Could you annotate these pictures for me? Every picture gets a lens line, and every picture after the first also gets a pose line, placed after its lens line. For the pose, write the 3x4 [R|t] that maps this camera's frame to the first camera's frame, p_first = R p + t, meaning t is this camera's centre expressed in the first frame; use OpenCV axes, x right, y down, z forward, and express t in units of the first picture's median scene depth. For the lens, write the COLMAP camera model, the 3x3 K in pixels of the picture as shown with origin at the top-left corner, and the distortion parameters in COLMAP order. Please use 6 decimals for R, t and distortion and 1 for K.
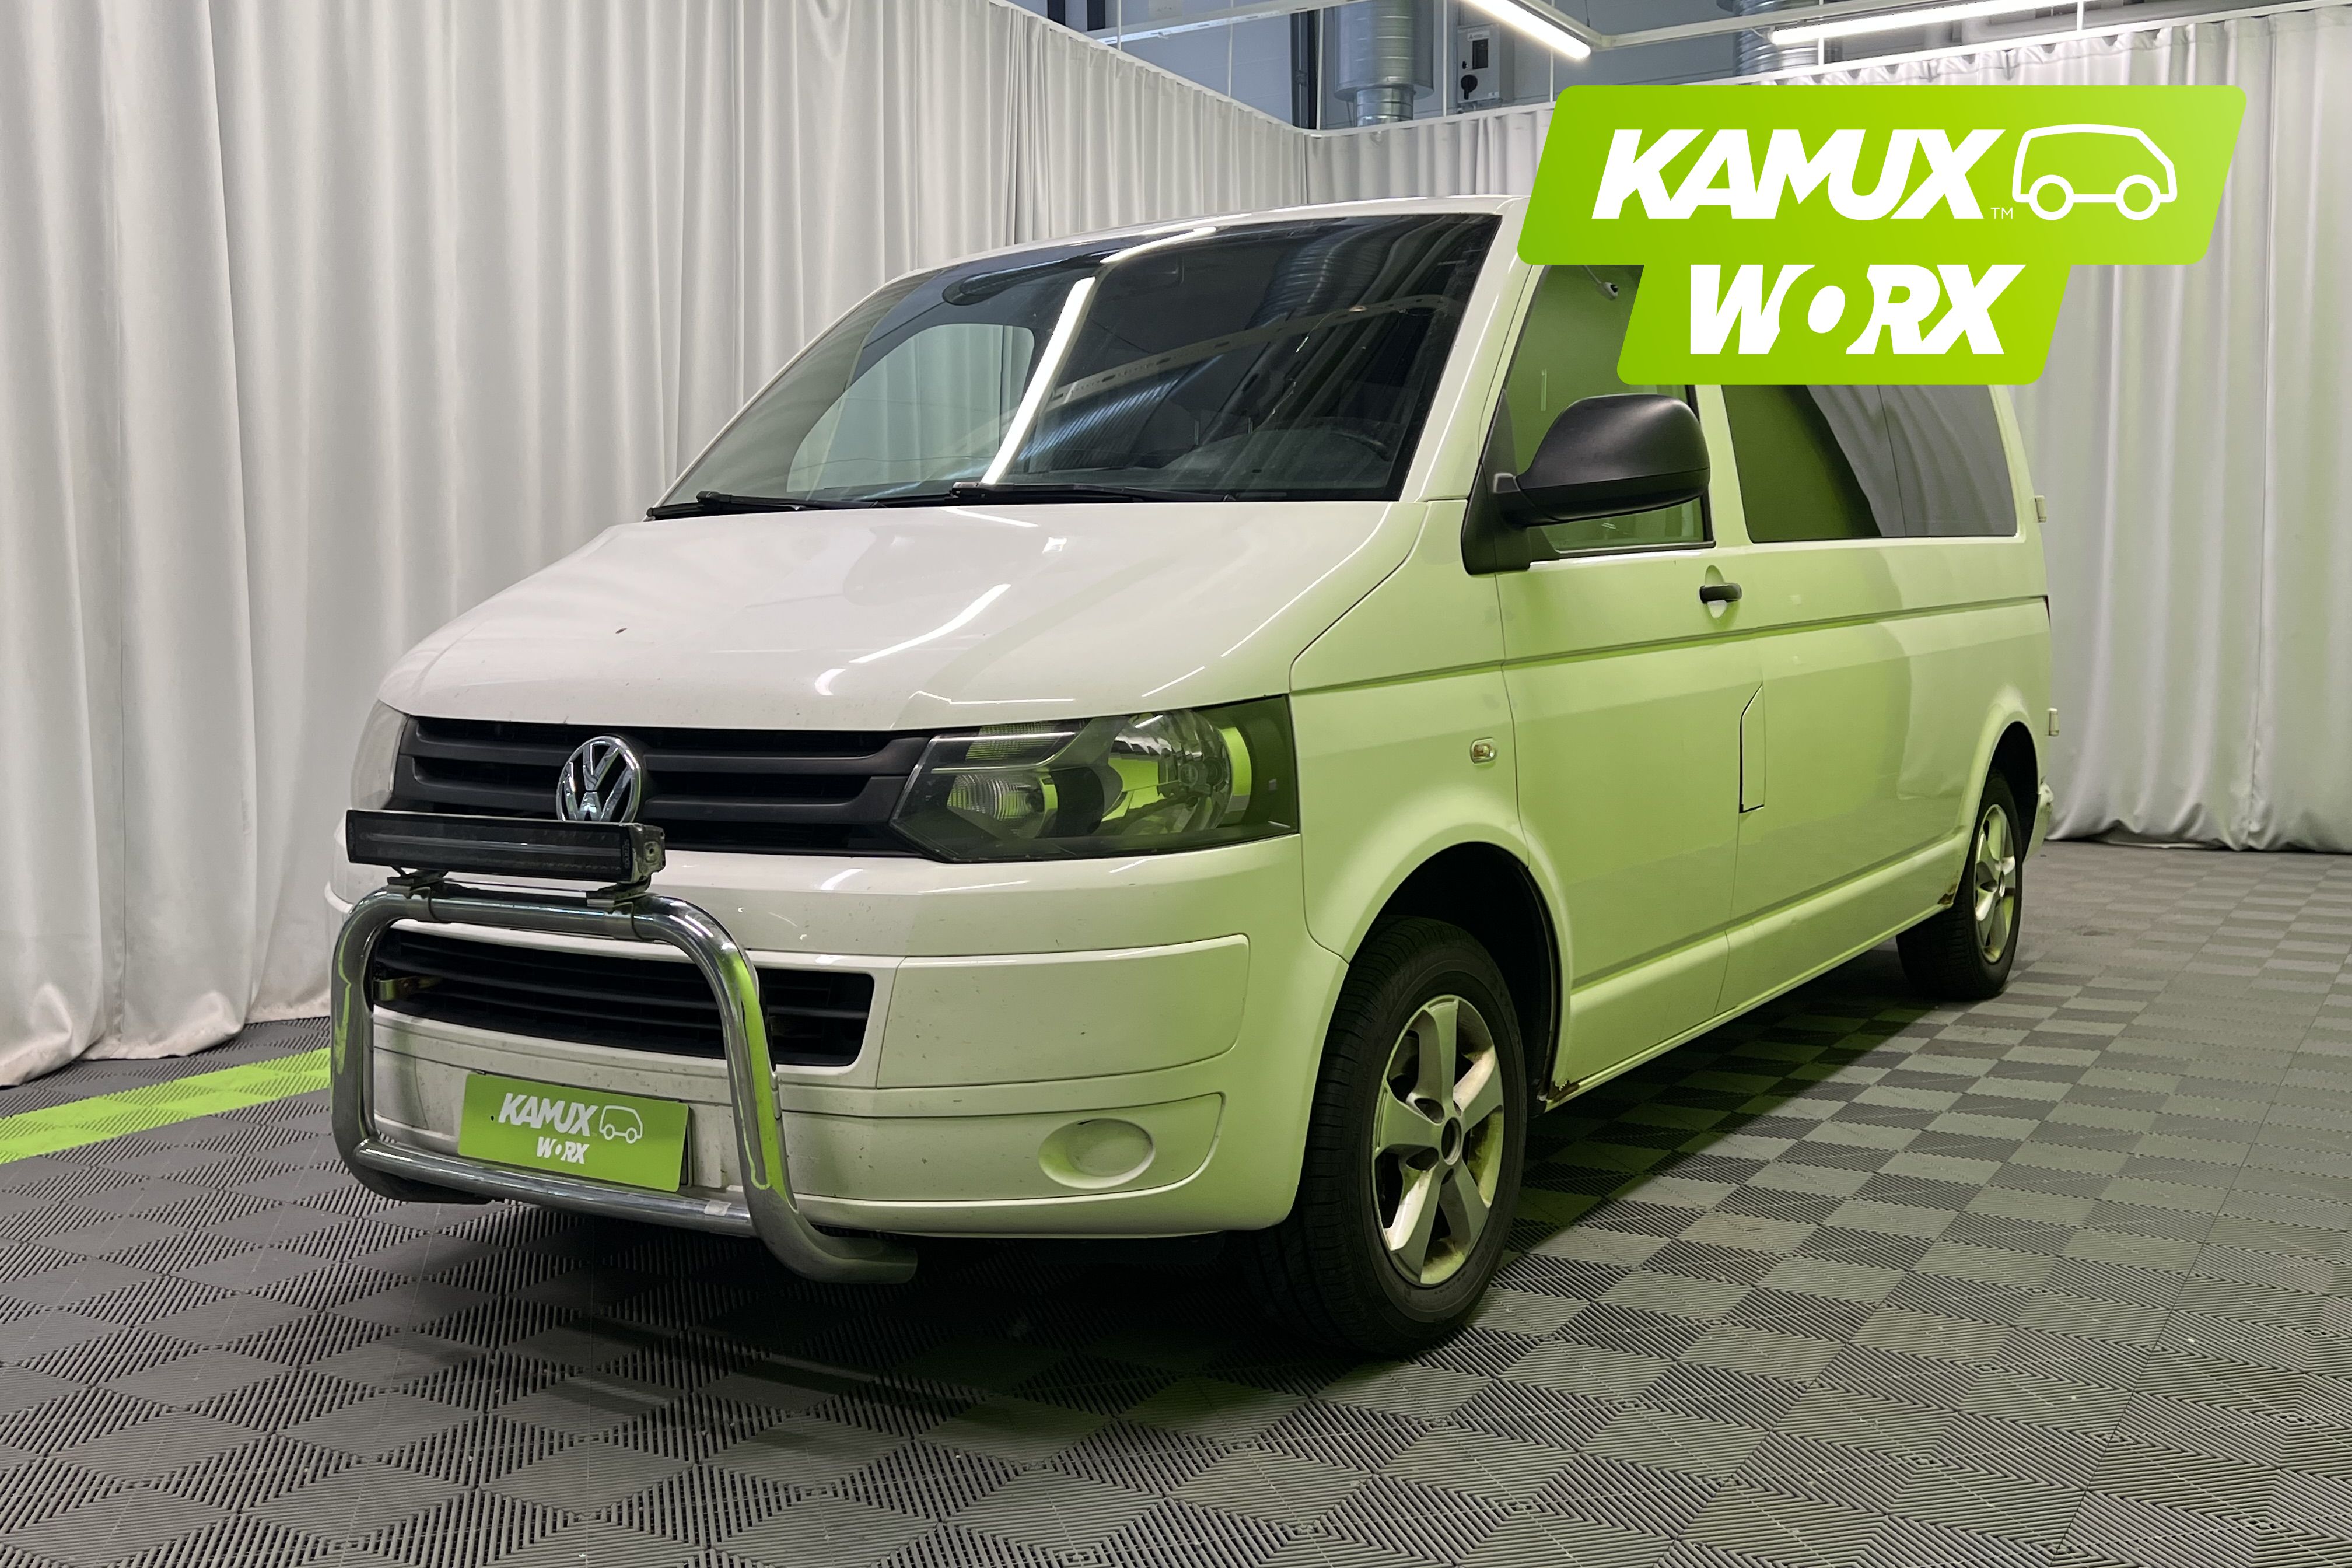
lens RADIAL K [[2081.2, 0, 1190.2], [0, 2081.2, 782.7], [0, 0, 1]] dist [0.049345, -0.030198]
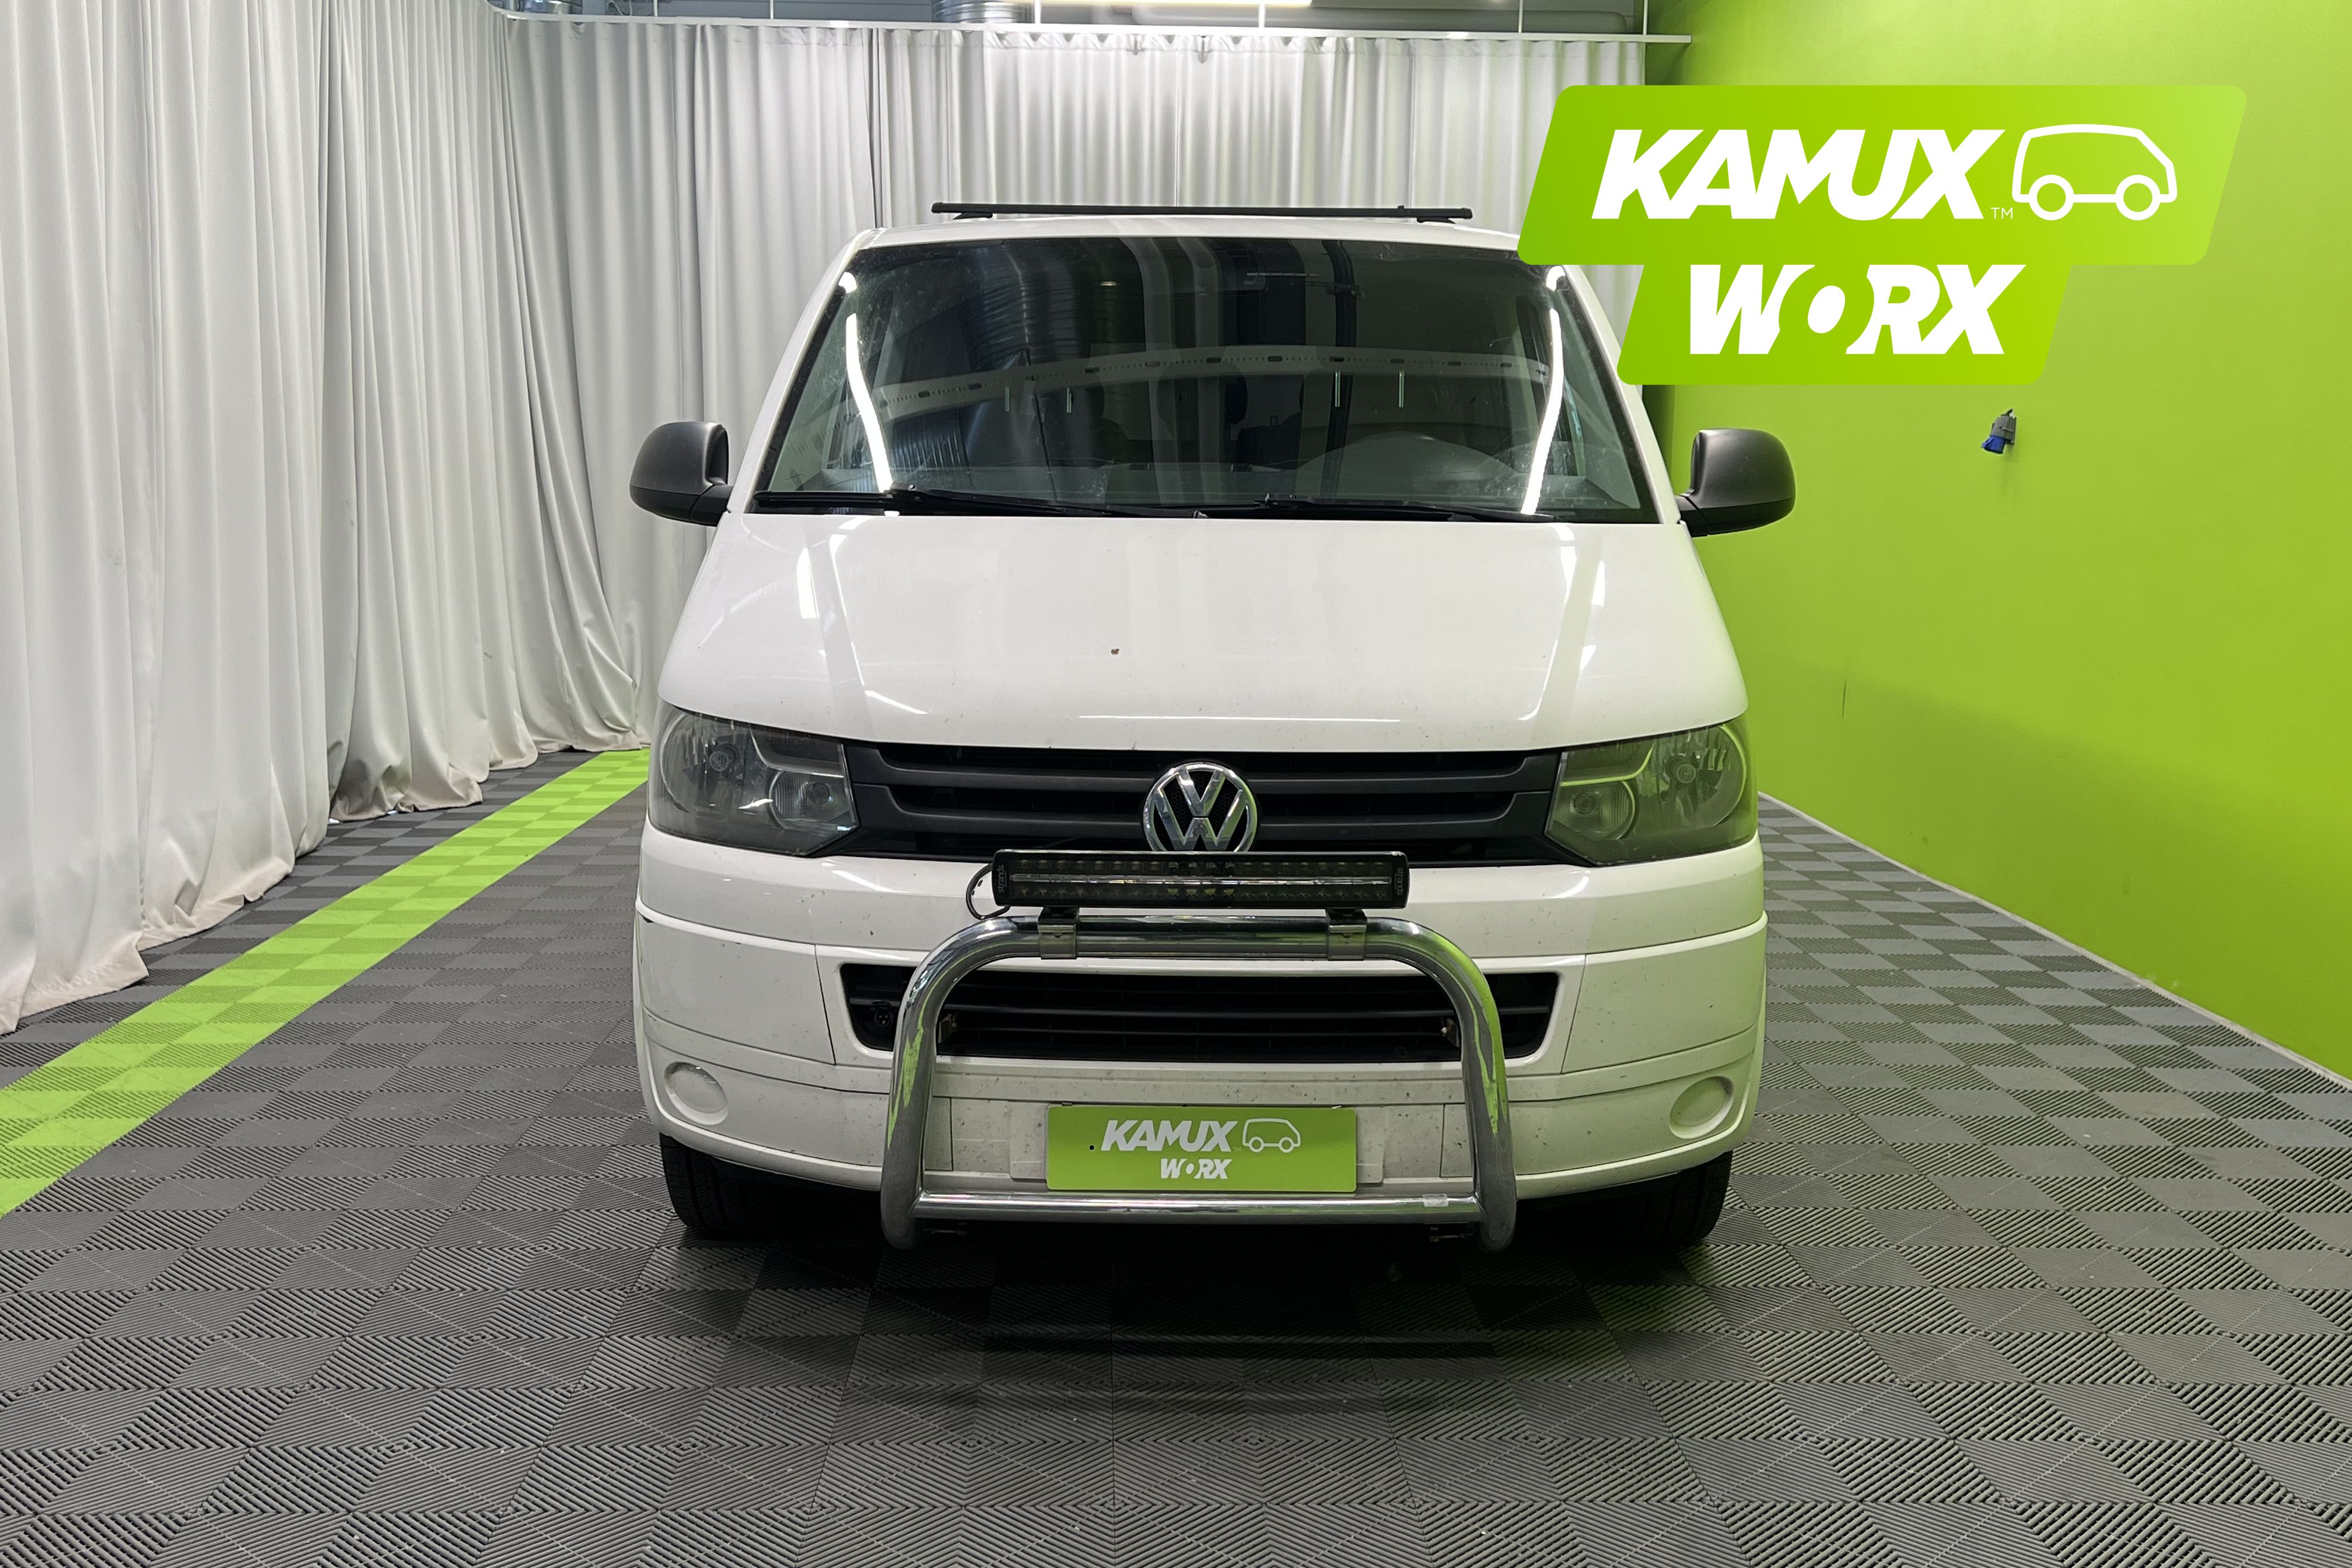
lens RADIAL K [[2081.2, 0, 1190.2], [0, 2081.2, 782.7], [0, 0, 1]] dist [0.049345, -0.030198]
pose [[0.868233, -0.049840, 0.493647, -0.793956], [0.025475, 0.998108, 0.055967, -0.069936], [-0.495502, -0.036017, 0.867860, 0.121619]]
